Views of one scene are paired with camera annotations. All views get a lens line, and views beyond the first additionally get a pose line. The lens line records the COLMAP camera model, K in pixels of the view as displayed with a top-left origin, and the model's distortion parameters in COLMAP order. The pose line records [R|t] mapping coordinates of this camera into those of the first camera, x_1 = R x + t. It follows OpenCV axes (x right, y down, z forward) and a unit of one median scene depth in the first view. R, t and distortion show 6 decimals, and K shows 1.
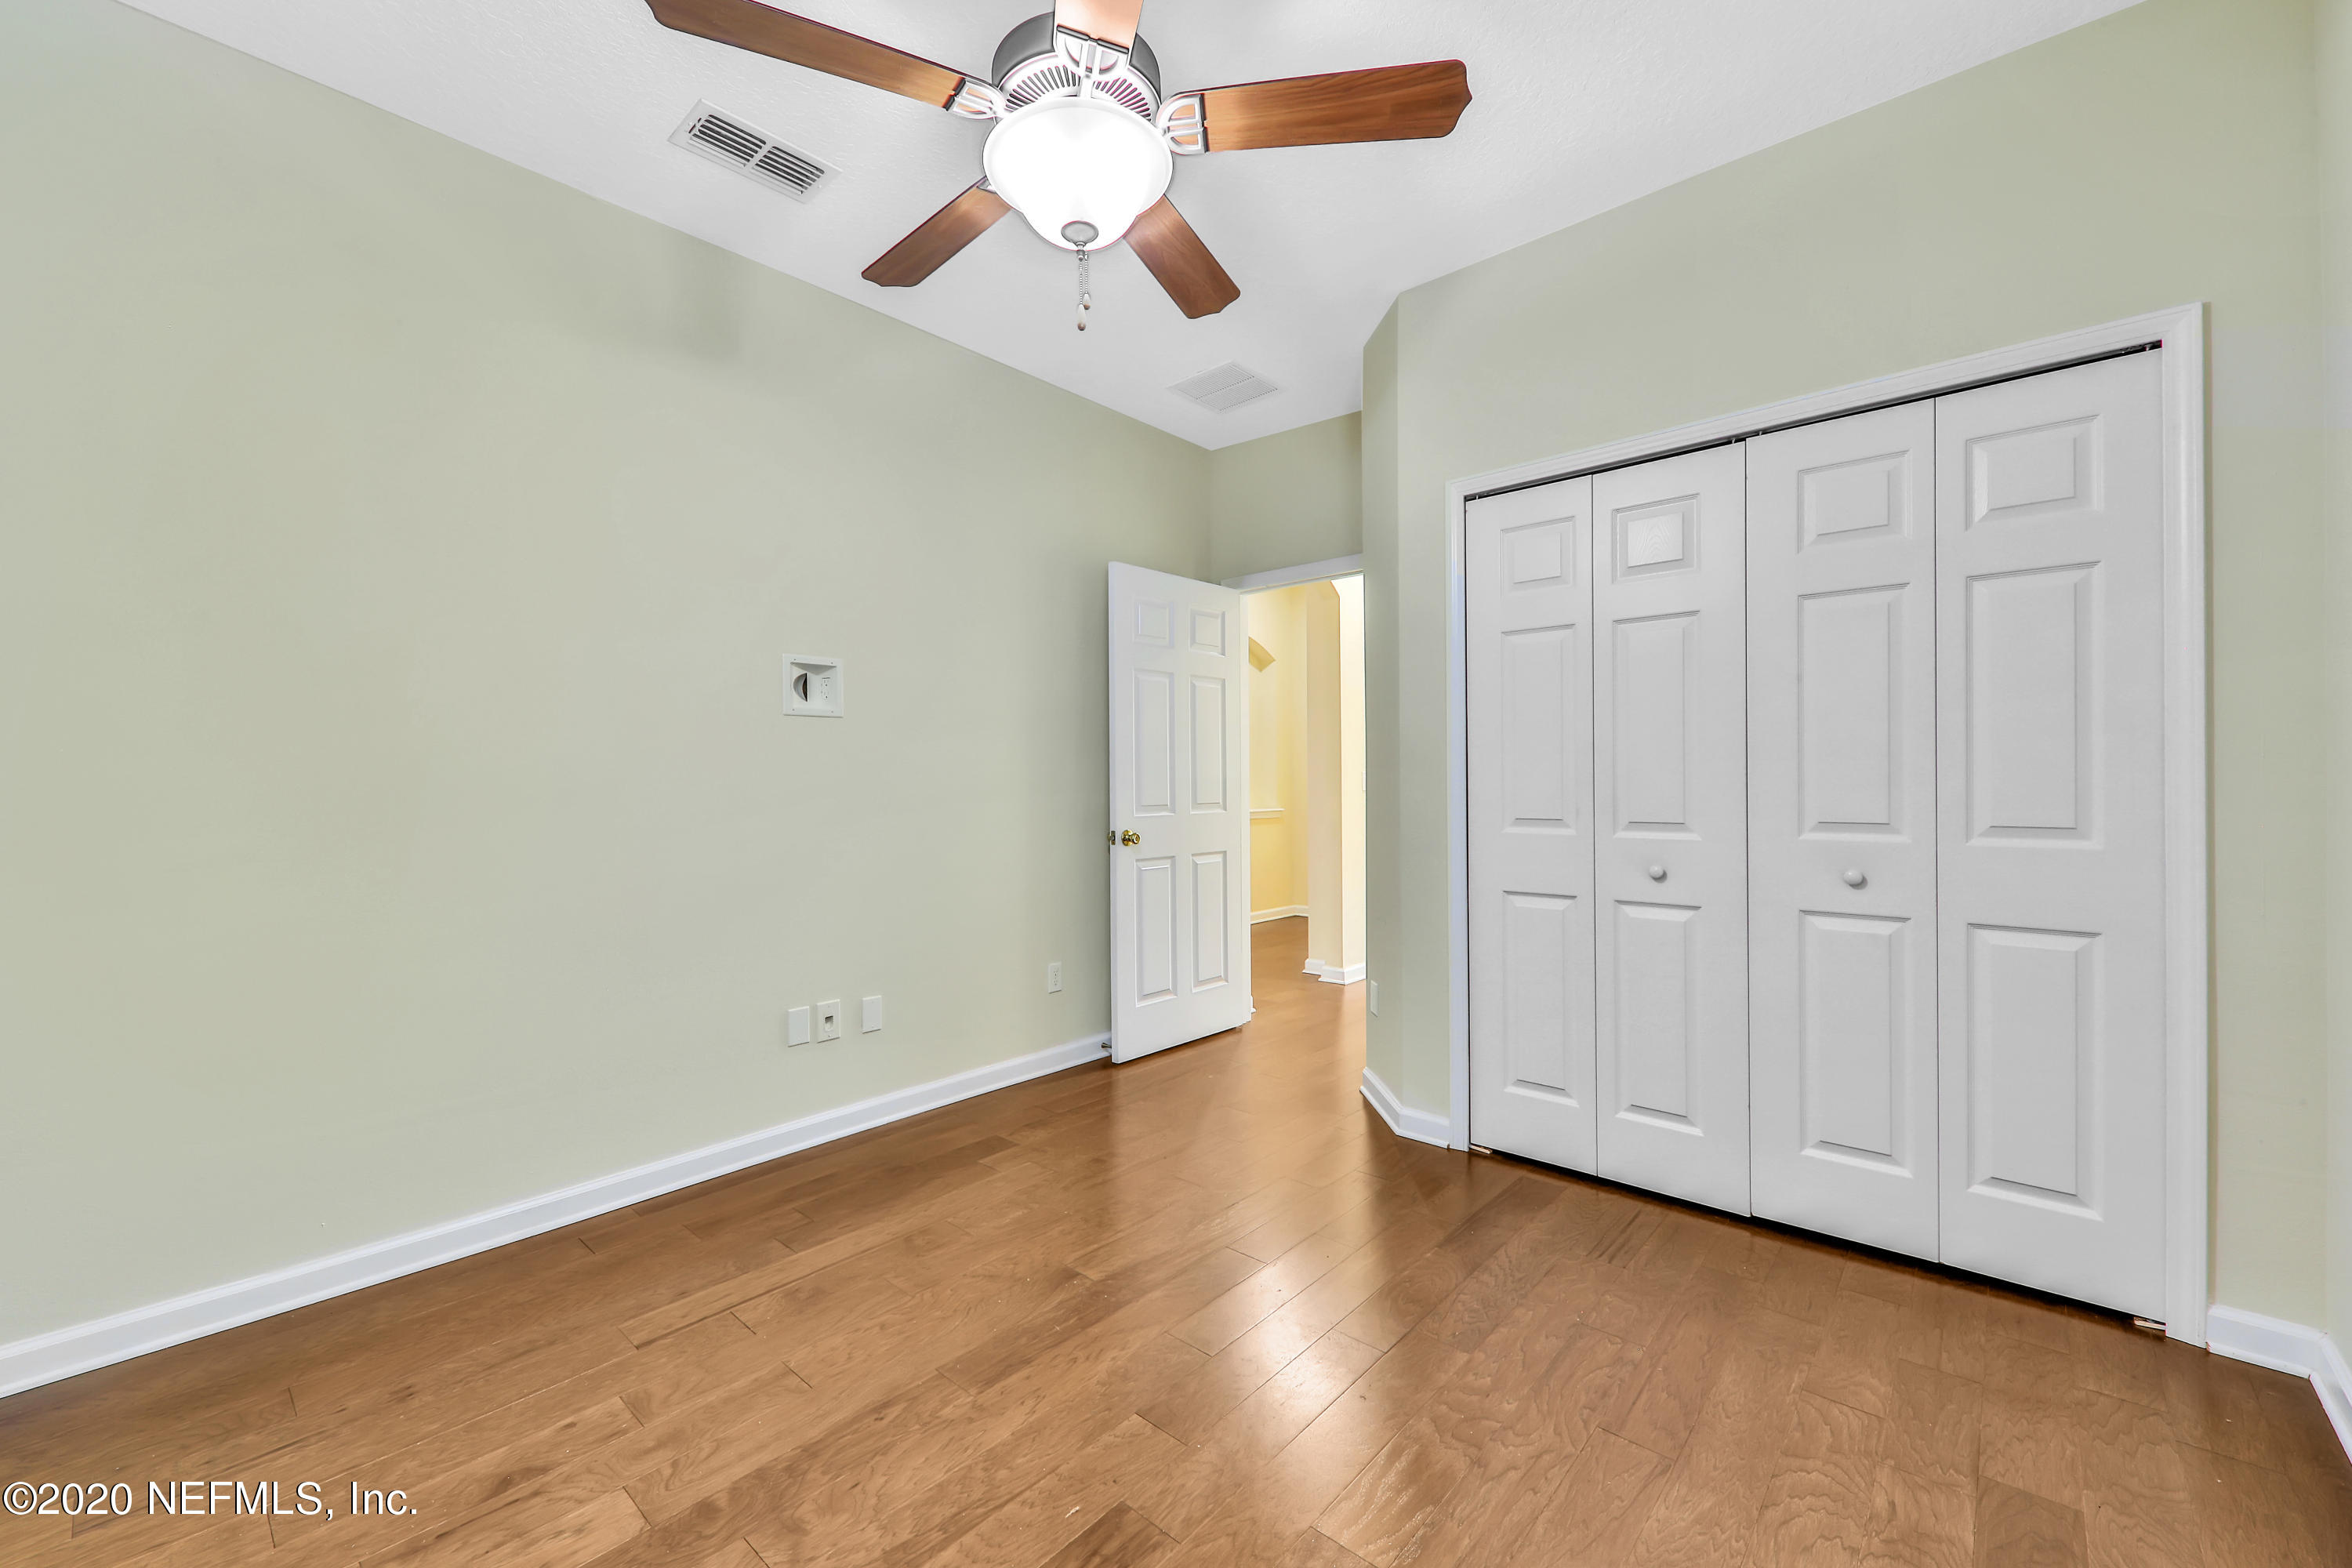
lens RADIAL K [[895.7, 0, 1167.8], [0, 895.7, 778.2], [0, 0, 1]] dist [-0.003748, -0.000384]
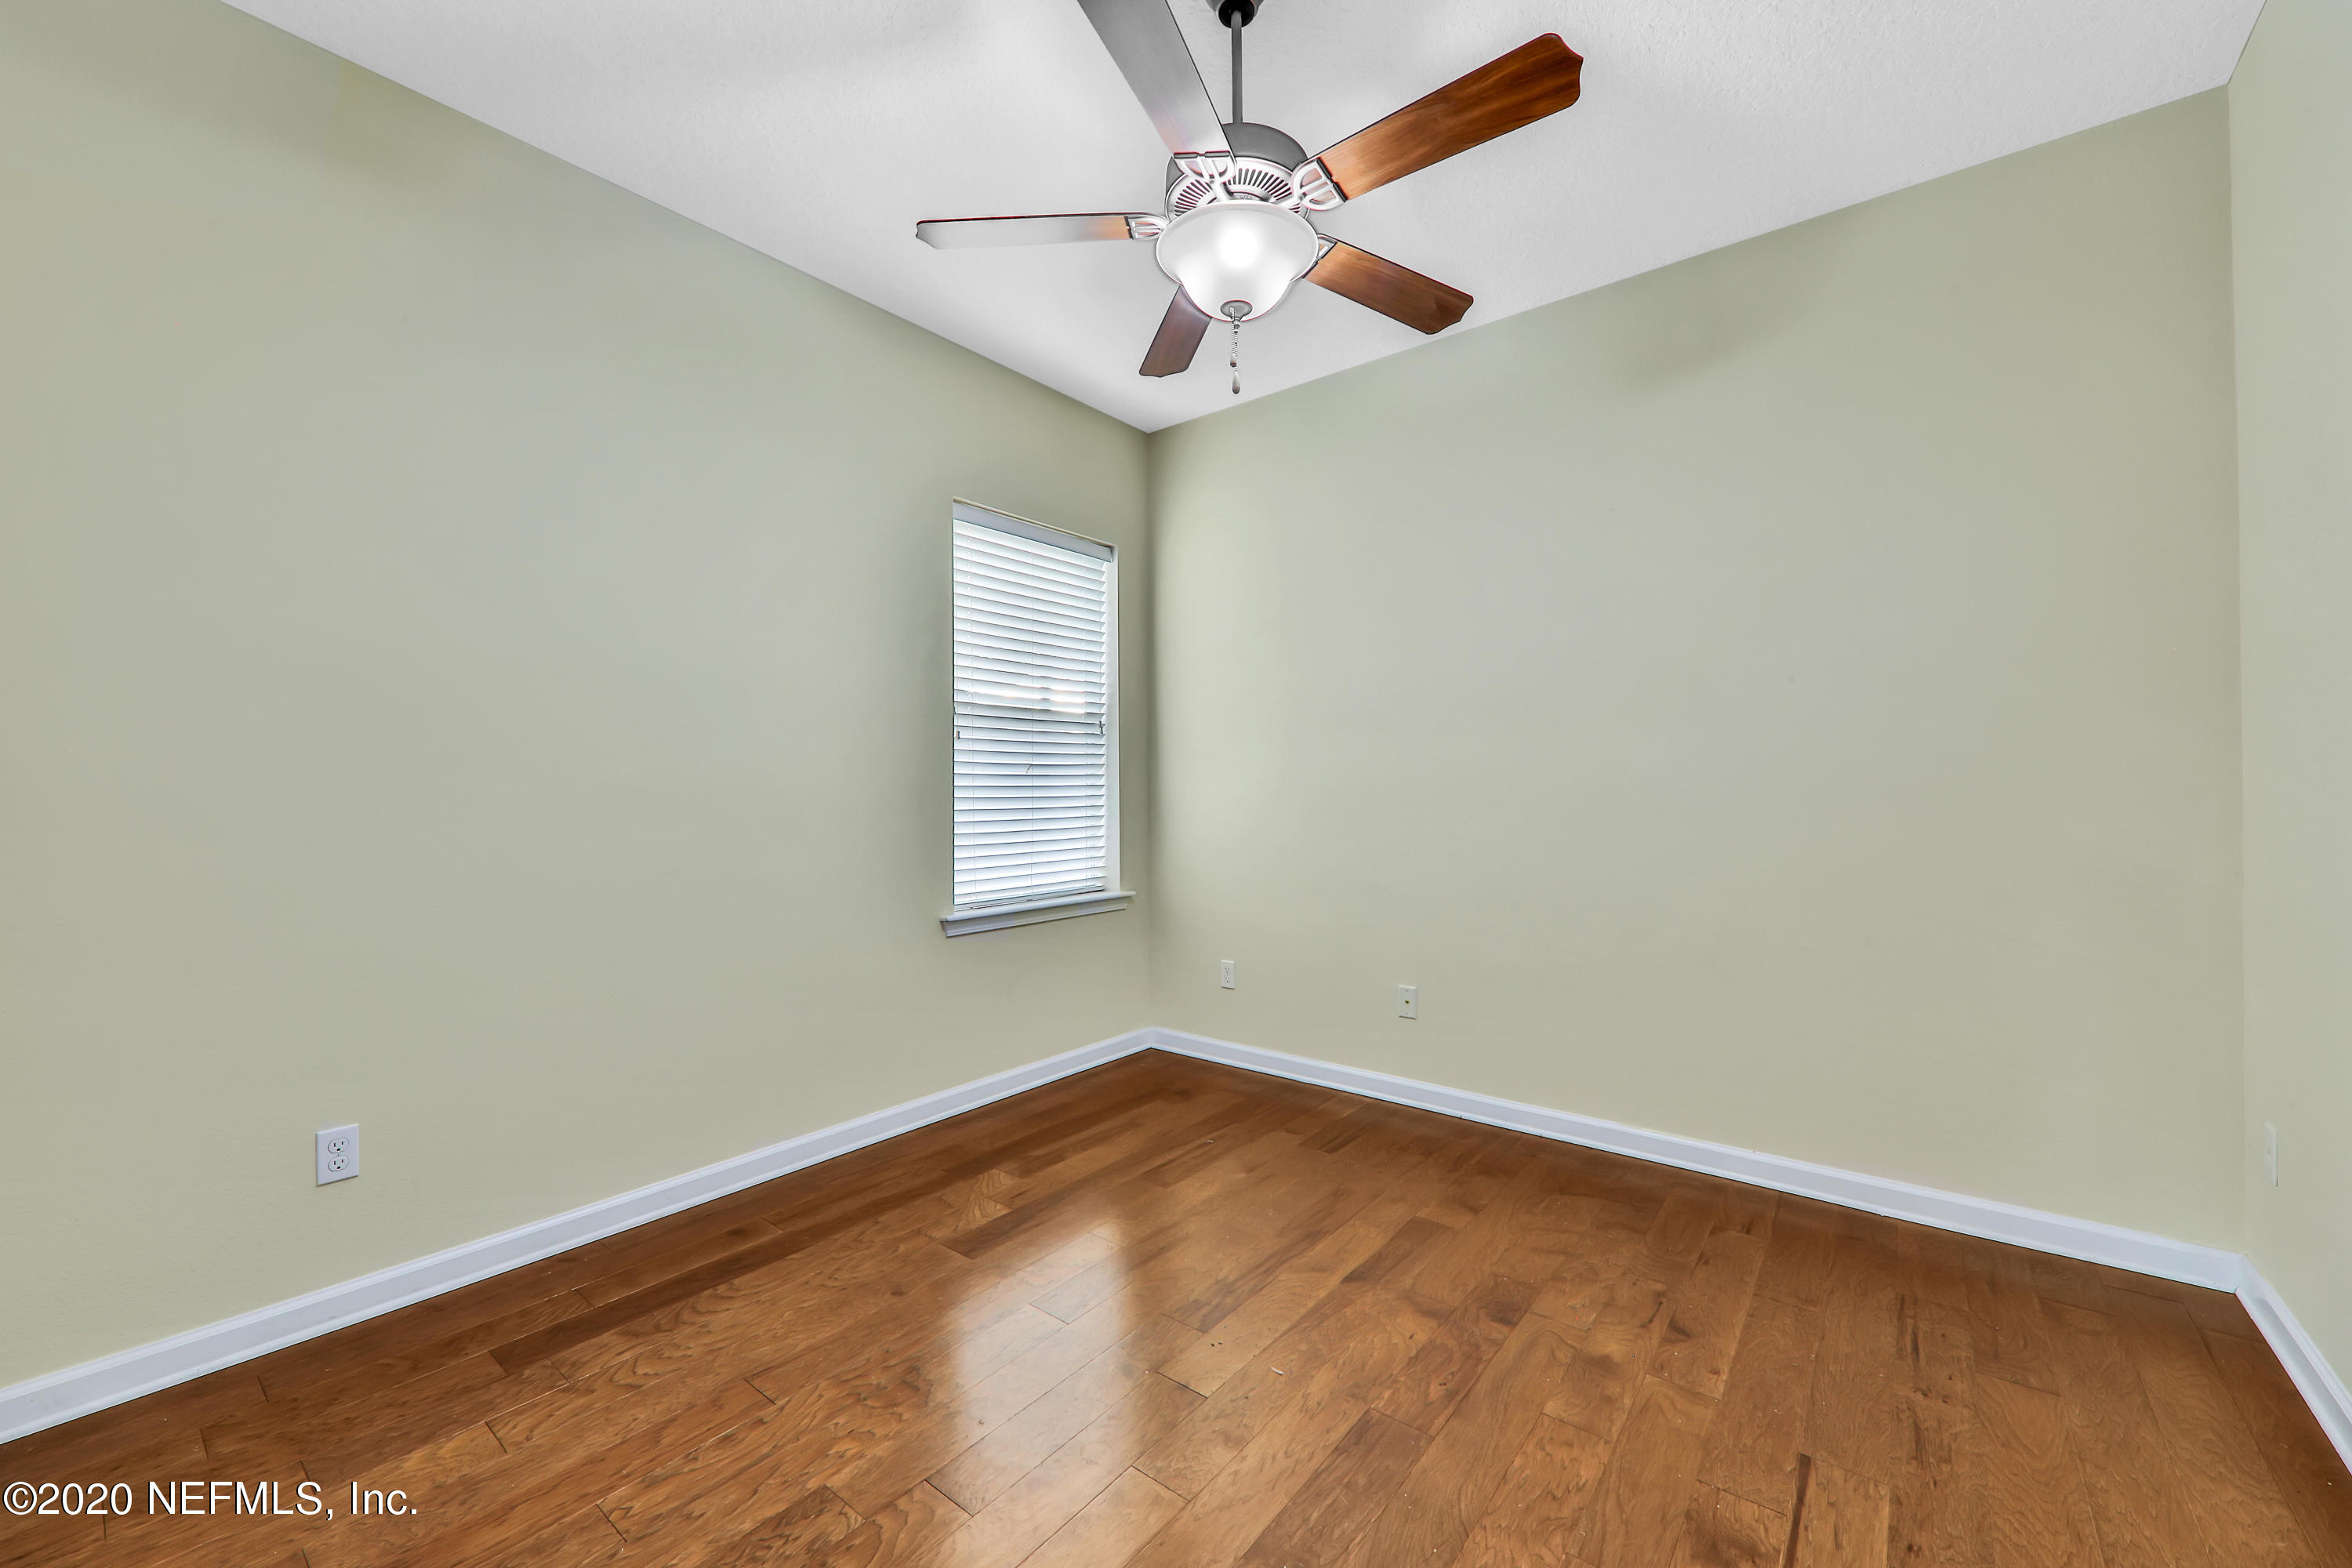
lens RADIAL K [[895.7, 0, 1179.6], [0, 895.7, 785.5], [0, 0, 1]] dist [-0.003748, -0.000384]
pose [[-0.997333, 0.009994, -0.072304, 0.066947], [0.010575, 0.999915, -0.007652, -0.002988], [0.072222, -0.008396, -0.997353, 2.115482]]
